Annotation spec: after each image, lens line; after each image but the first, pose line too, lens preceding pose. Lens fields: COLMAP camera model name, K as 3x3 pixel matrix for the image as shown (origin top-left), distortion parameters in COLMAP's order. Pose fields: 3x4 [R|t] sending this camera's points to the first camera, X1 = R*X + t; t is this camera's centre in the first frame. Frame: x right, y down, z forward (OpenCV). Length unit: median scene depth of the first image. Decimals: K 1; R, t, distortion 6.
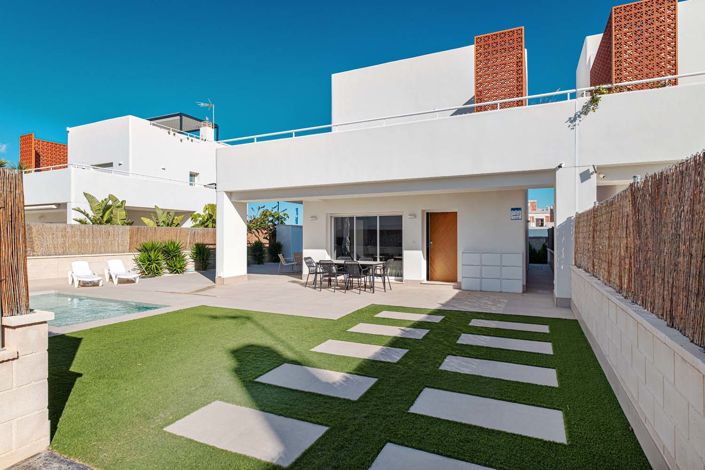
lens RADIAL K [[382.3, 0, 349.8], [0, 382.3, 239.0], [0, 0, 1]] dist [0.037681, 0.000589]
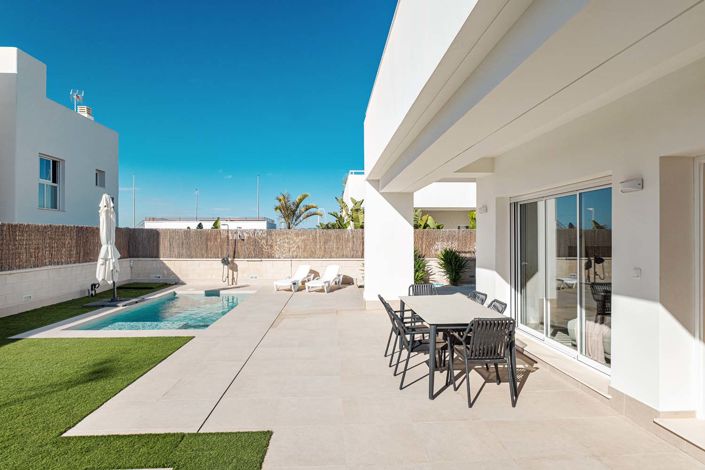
lens RADIAL K [[400.1, 0, 352.1], [0, 400.1, 232.8], [0, 0, 1]] dist [0.003257, 0.000375]
pose [[0.459132, -0.009698, -0.888315, 0.264150], [-0.001804, 0.999928, -0.011849, -0.013137], [0.888366, 0.007043, 0.459081, 0.514855]]
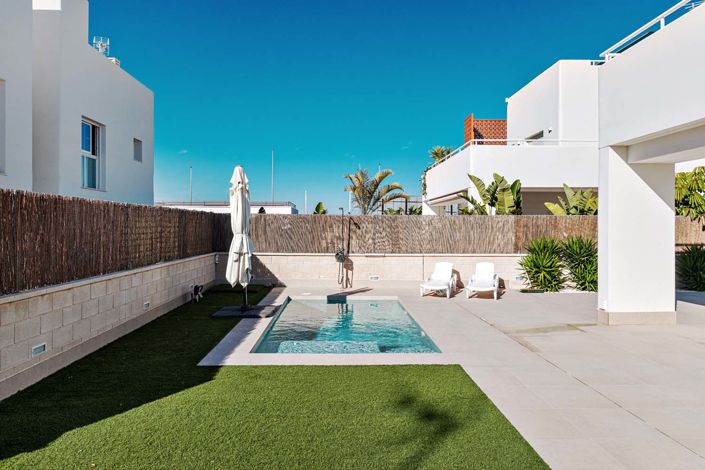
lens RADIAL K [[485.1, 0, 348.7], [0, 485.1, 229.5], [0, 0, 1]] dist [0.003469, 0.001834]
pose [[0.442895, 0.007026, -0.896546, 0.086511], [-0.005820, 0.999971, 0.004961, -0.010443], [0.896555, 0.003021, 0.442922, 0.321941]]
